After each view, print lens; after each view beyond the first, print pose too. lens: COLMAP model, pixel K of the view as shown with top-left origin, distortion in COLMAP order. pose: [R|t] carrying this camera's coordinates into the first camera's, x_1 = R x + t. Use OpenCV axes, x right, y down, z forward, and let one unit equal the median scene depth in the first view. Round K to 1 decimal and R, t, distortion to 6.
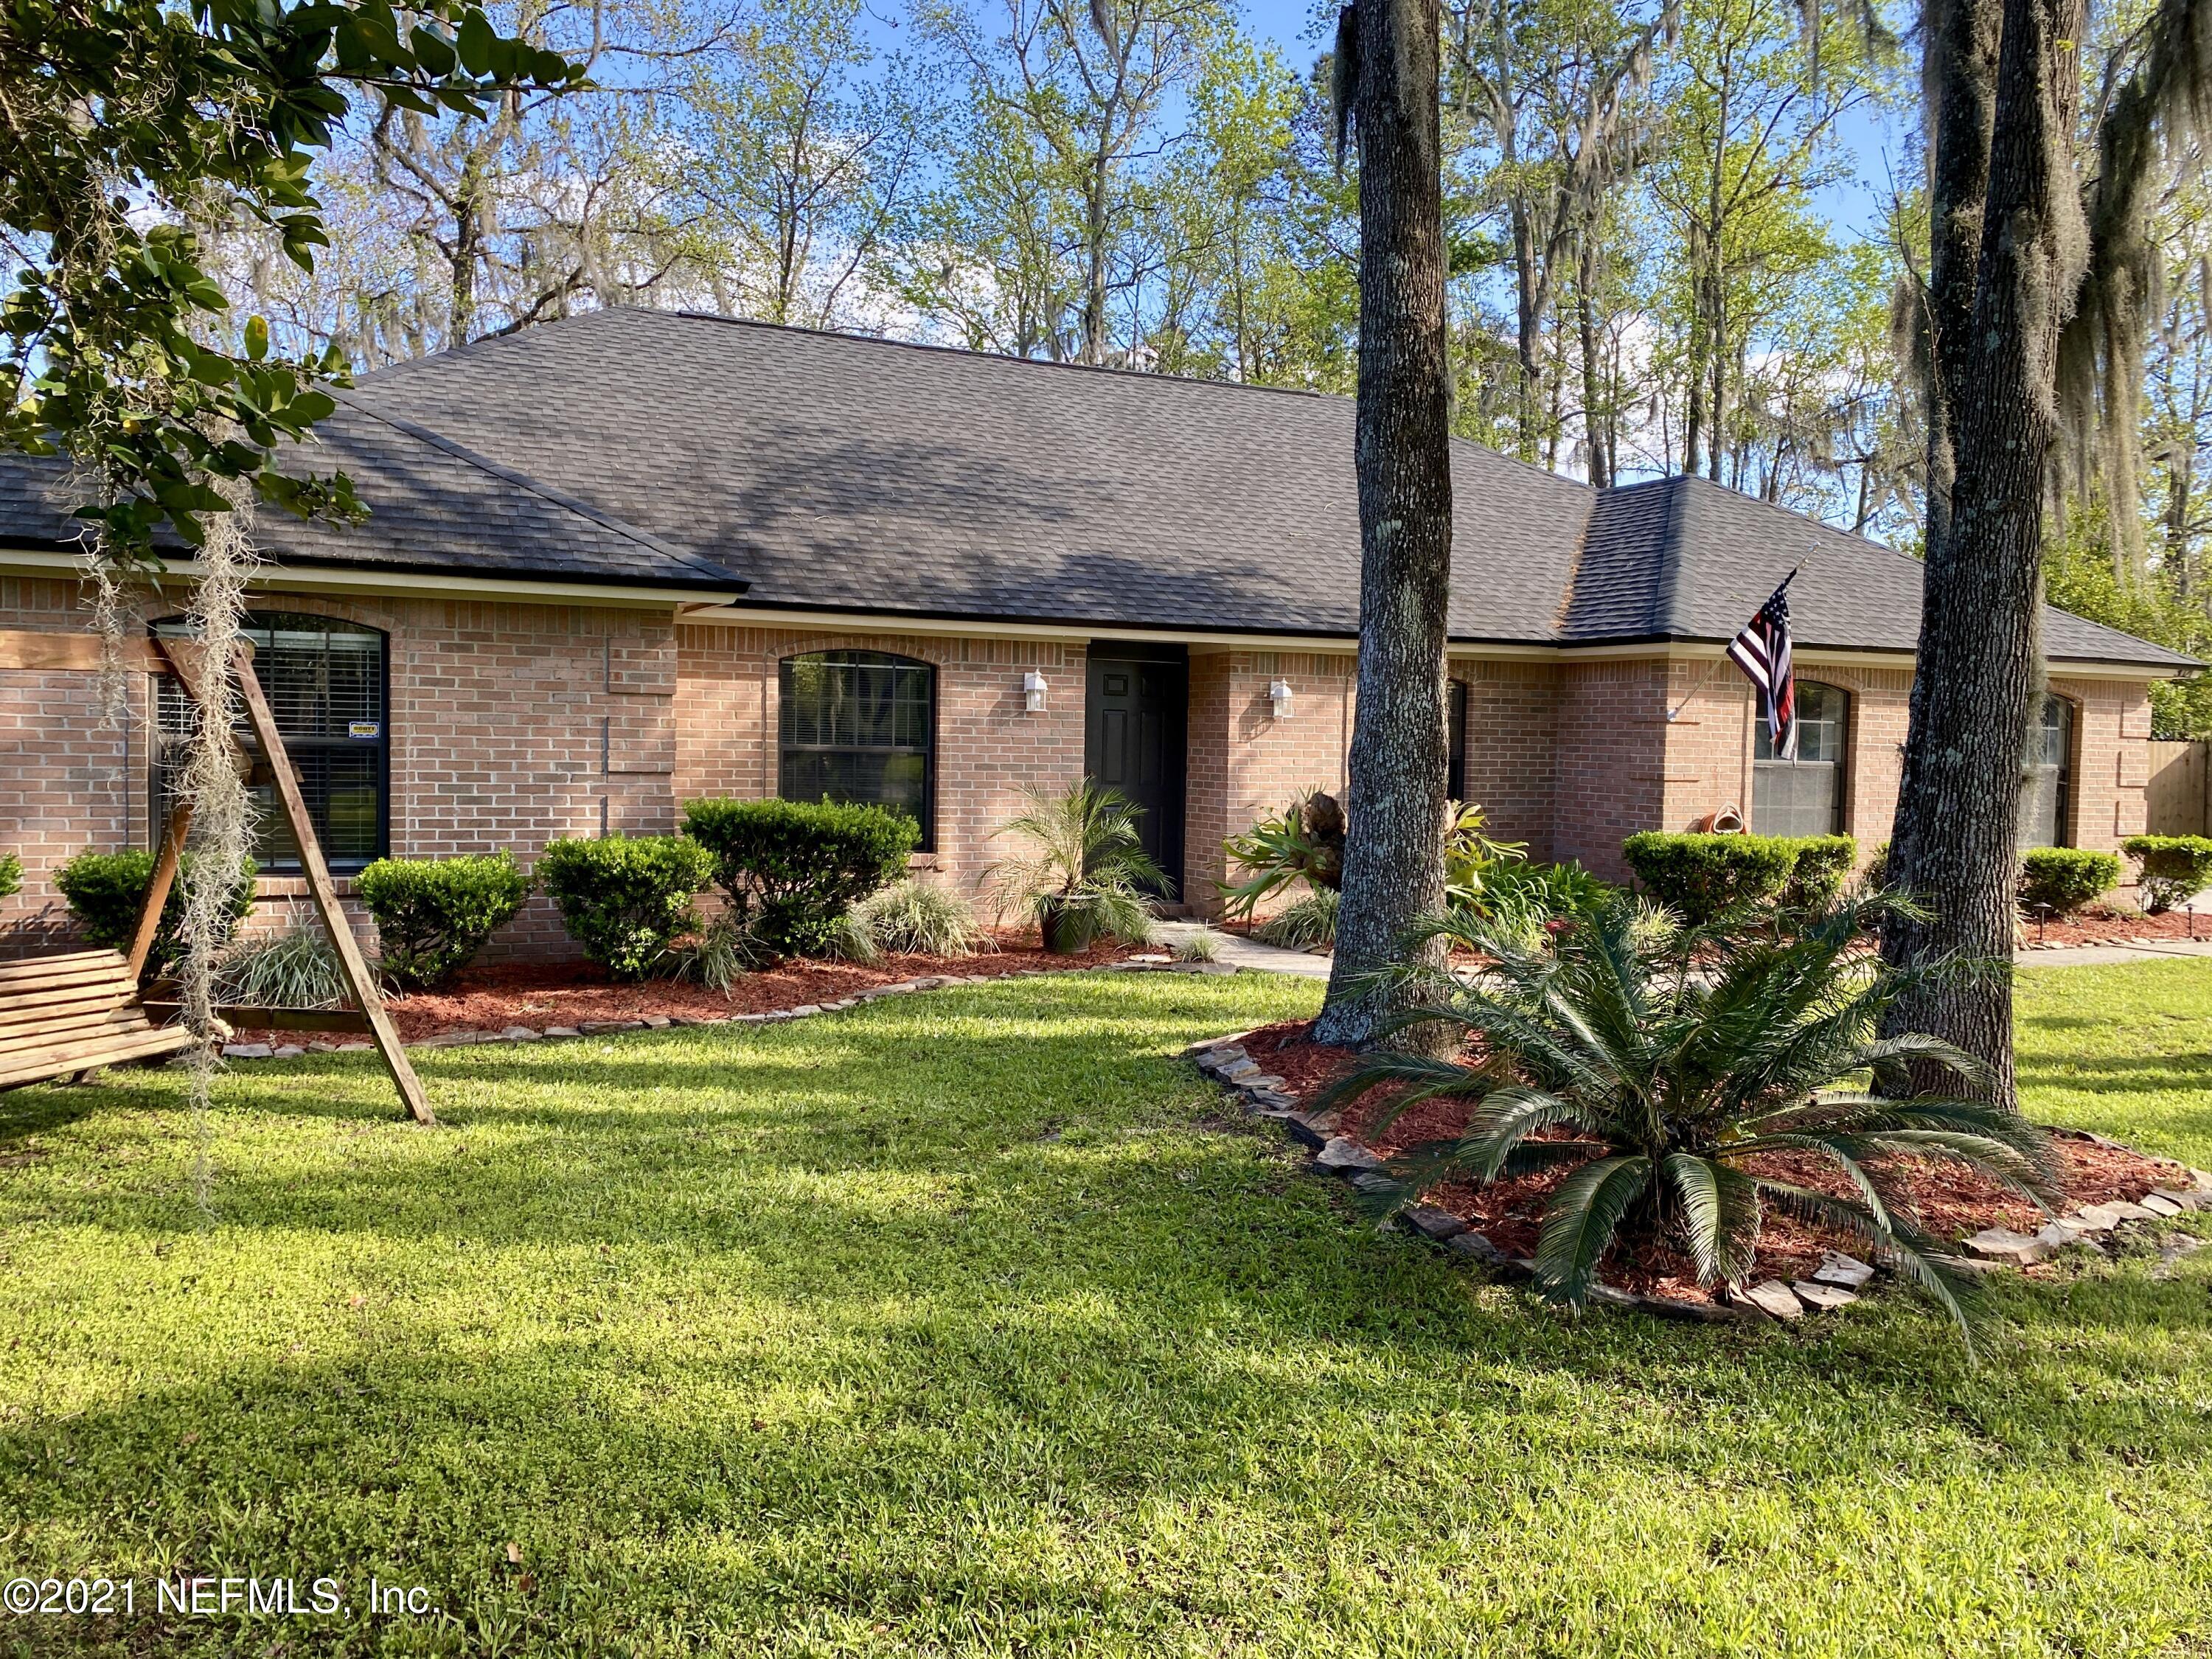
lens RADIAL K [[1698.7, 0, 1168.7], [0, 1698.7, 817.5], [0, 0, 1]] dist [0.037254, -0.005819]
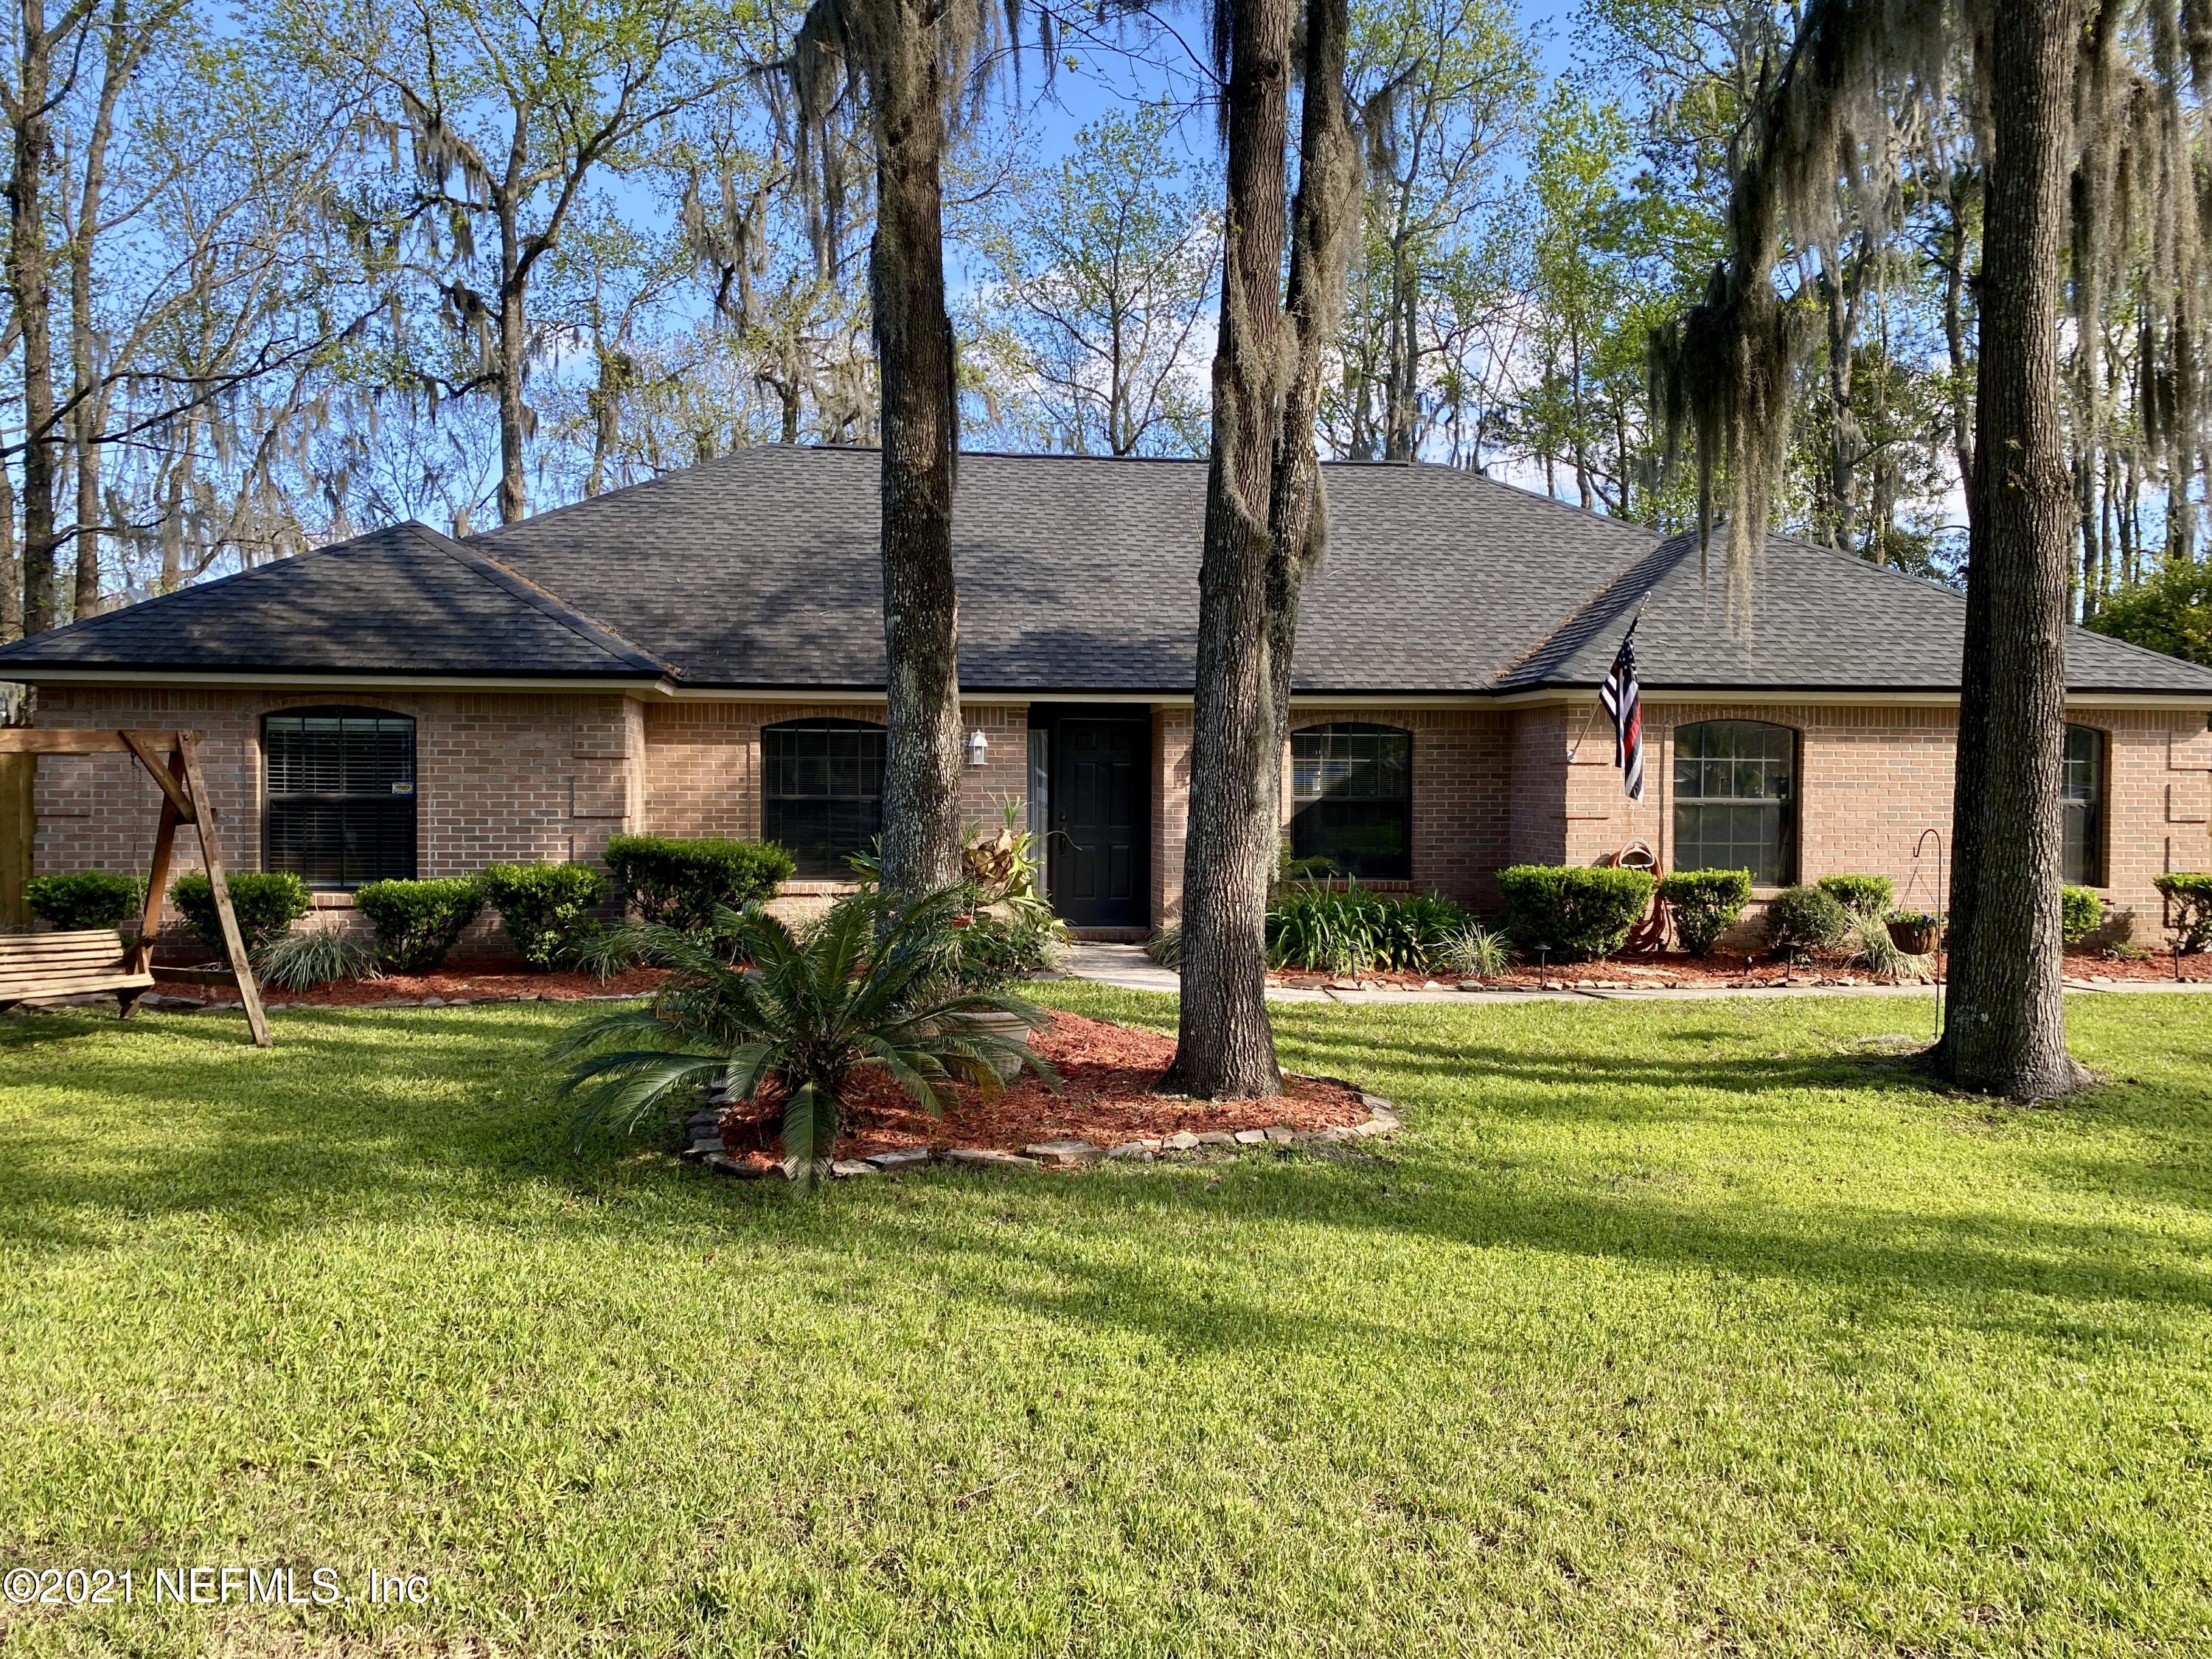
lens RADIAL K [[1684.8, 0, 1106.0], [0, 1684.8, 829.5], [0, 0, 1]] dist [0.043927, -0.004532]
pose [[0.950761, -0.008184, -0.309816, 0.375009], [0.000193, 0.999667, -0.025812, 0.013709], [0.309924, 0.024481, 0.950446, -0.100369]]
